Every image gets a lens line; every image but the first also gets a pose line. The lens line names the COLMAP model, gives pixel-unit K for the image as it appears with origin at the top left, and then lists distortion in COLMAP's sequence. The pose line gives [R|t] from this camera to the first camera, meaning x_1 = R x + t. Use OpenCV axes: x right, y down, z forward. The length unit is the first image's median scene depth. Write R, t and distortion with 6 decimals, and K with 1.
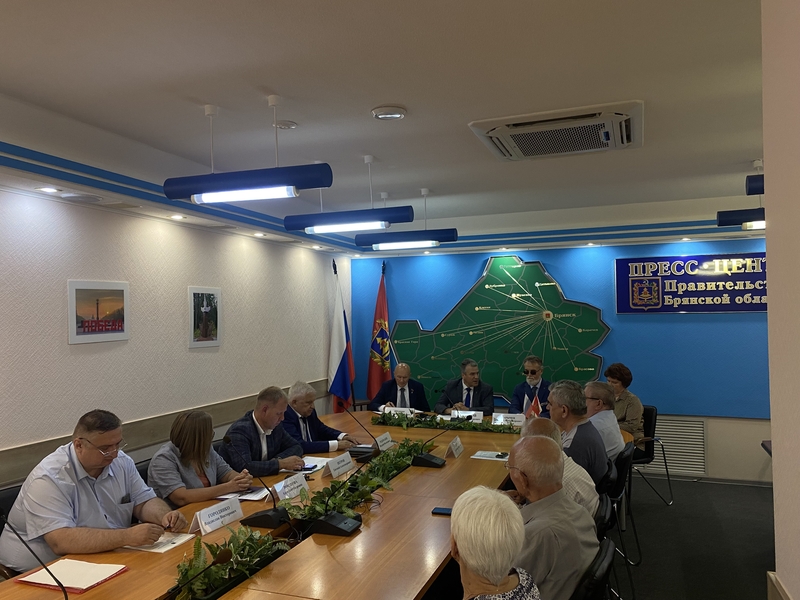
lens RADIAL K [[594.4, 0, 400.0], [0, 594.4, 300.0], [0, 0, 1]] dist [-0.003641, -0.008151]
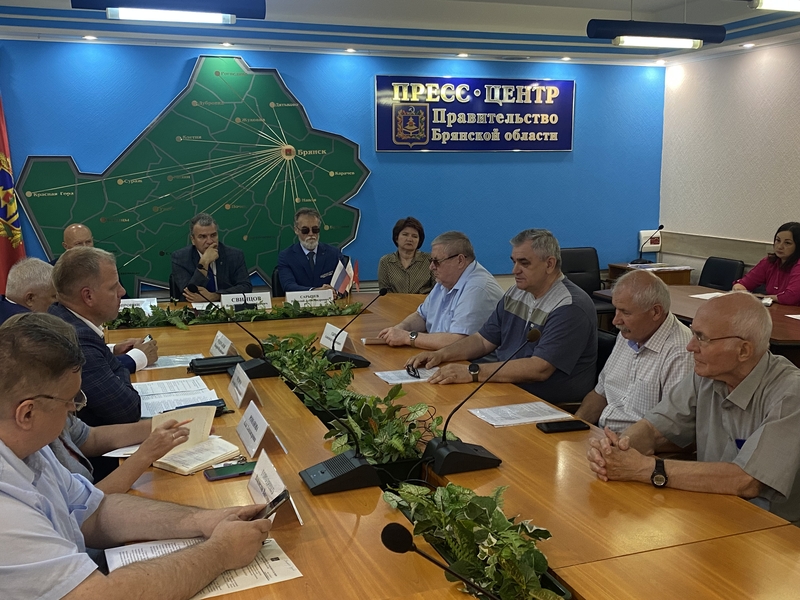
lens RADIAL K [[827.6, 0, 409.9], [0, 827.6, 296.7], [0, 0, 1]] dist [0.175583, -0.446700]
pose [[0.756392, -0.092061, 0.647608, -0.306274], [-0.022226, 0.985858, 0.166105, 0.029249], [-0.653741, -0.140034, 0.743649, 0.168600]]
